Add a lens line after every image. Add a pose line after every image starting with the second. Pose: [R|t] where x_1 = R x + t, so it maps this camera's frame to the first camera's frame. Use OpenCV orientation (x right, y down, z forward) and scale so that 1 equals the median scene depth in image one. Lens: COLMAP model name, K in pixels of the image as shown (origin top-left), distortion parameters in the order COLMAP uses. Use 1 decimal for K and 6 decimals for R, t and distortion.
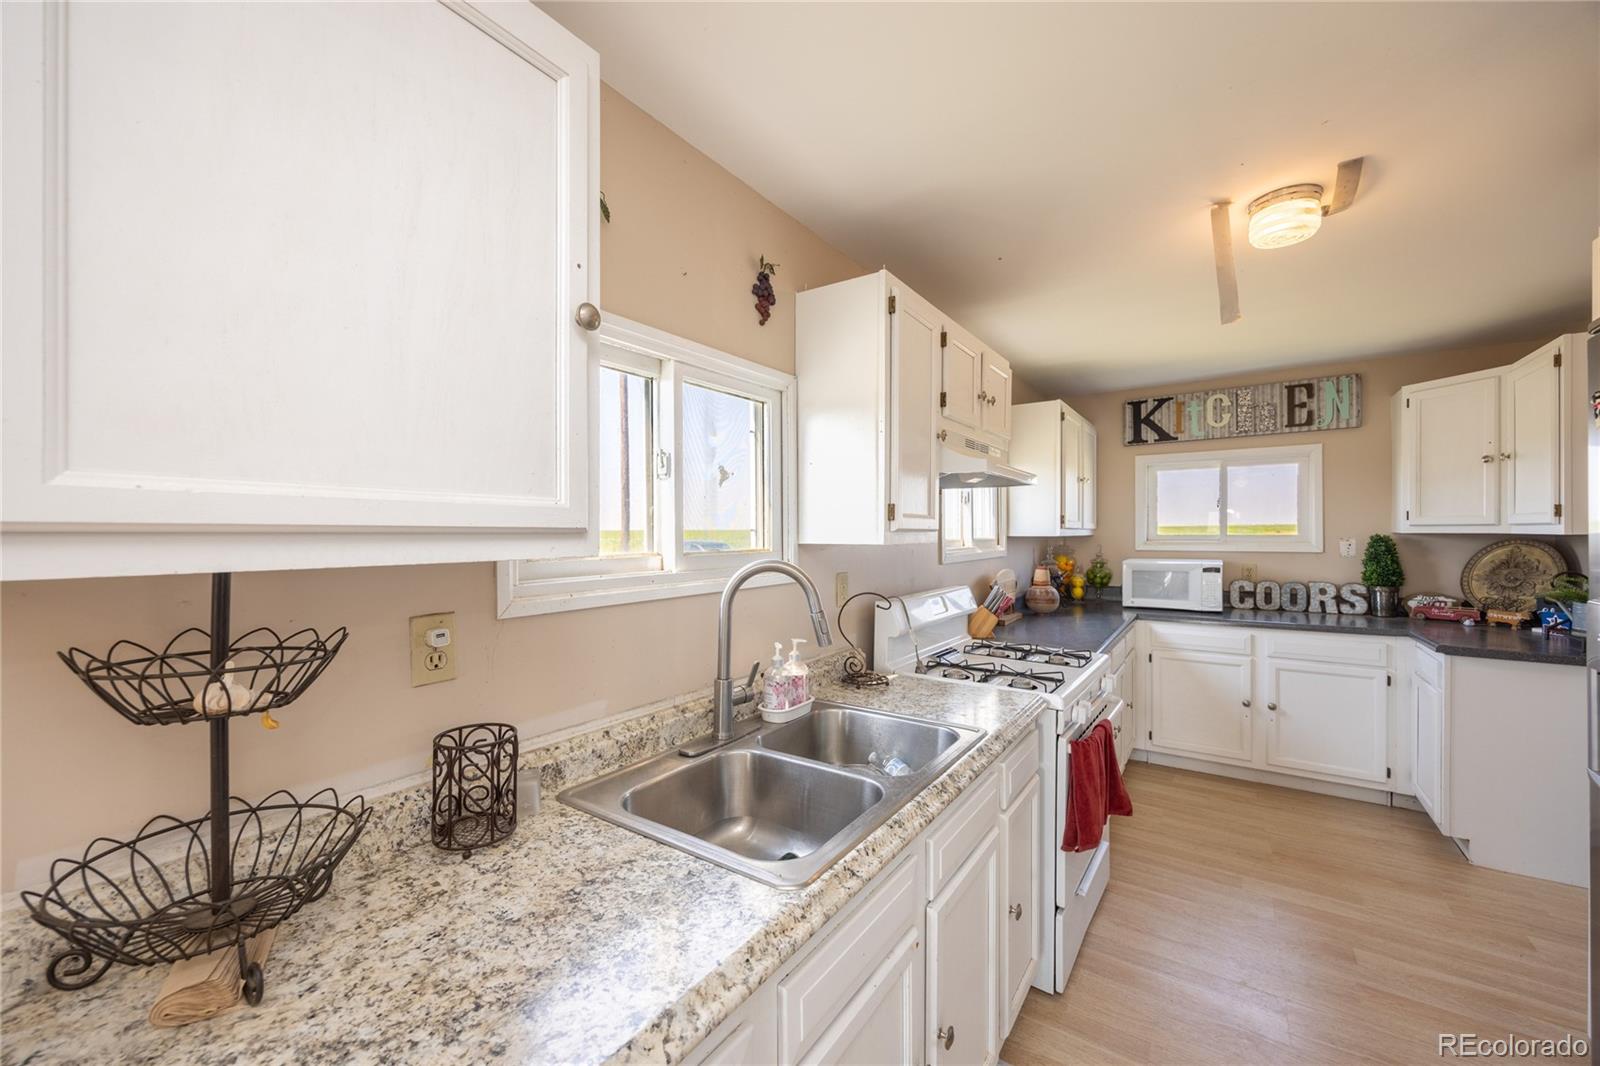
lens RADIAL K [[620.4, 0, 797.5], [0, 620.4, 537.0], [0, 0, 1]] dist [-0.001191, -0.000064]
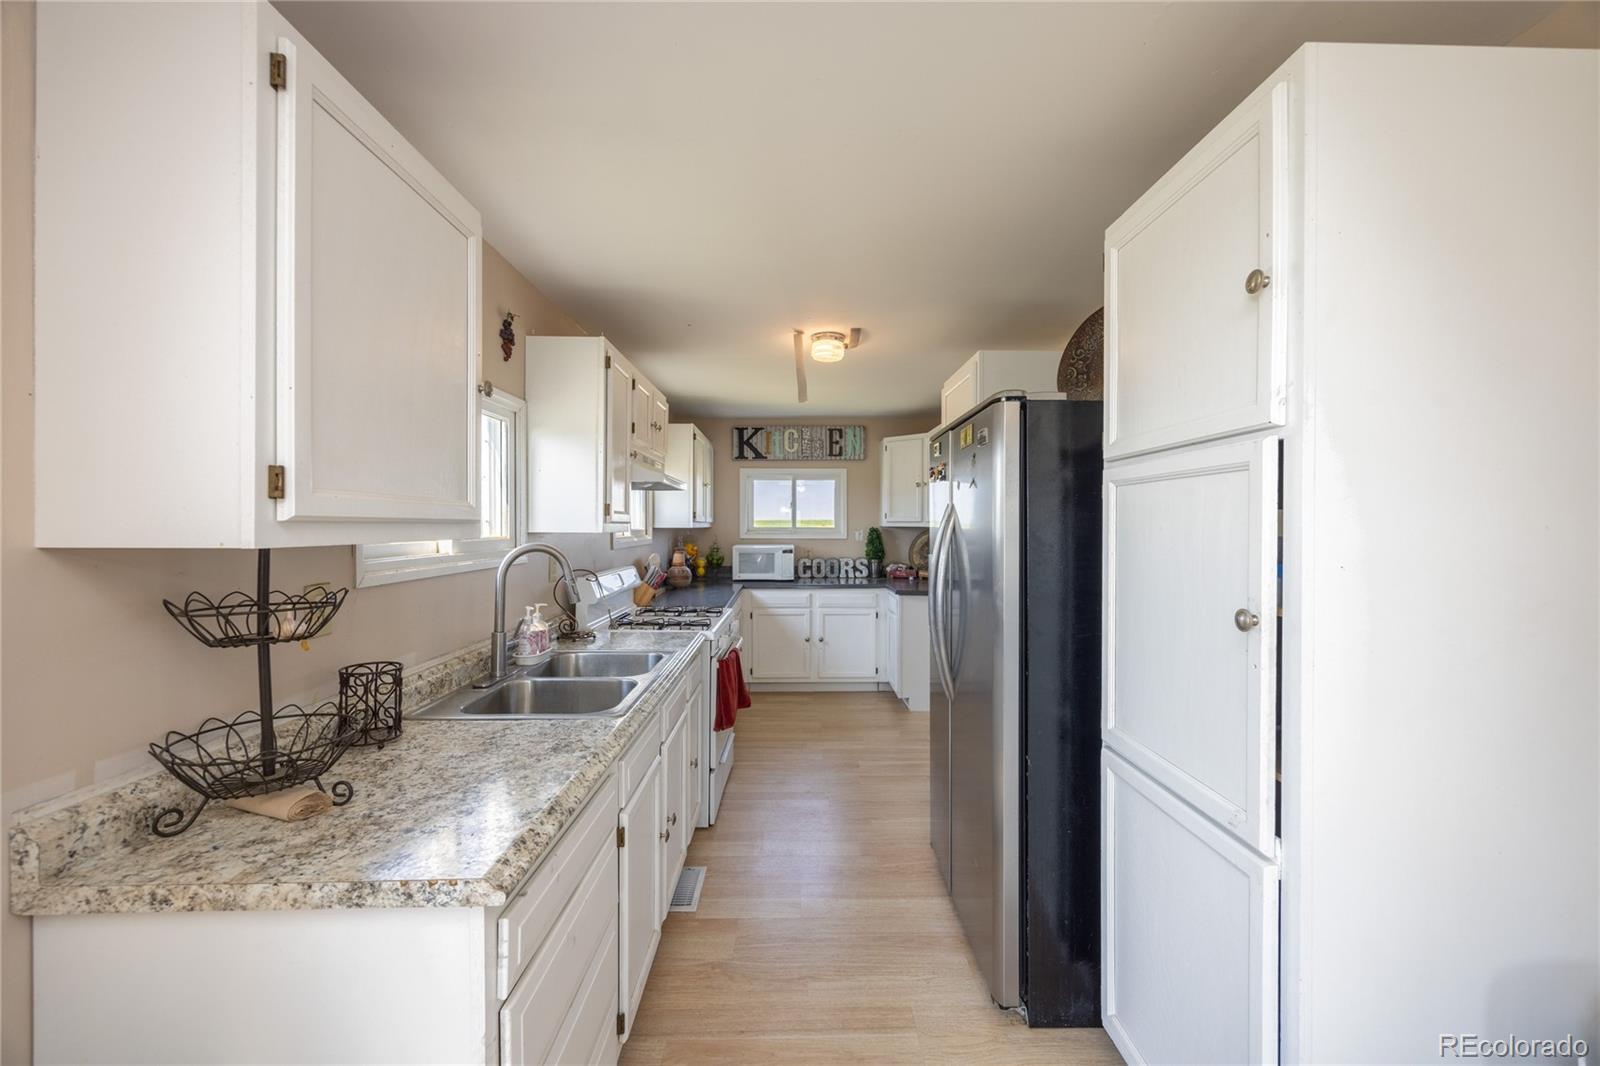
lens RADIAL K [[617.1, 0, 804.8], [0, 617.1, 530.3], [0, 0, 1]] dist [-0.001386, -0.000233]
pose [[0.808290, 0.000201, 0.588784, -0.153880], [-0.001169, 0.999999, 0.001263, 0.002231], [-0.588783, -0.001709, 0.808289, -0.194607]]
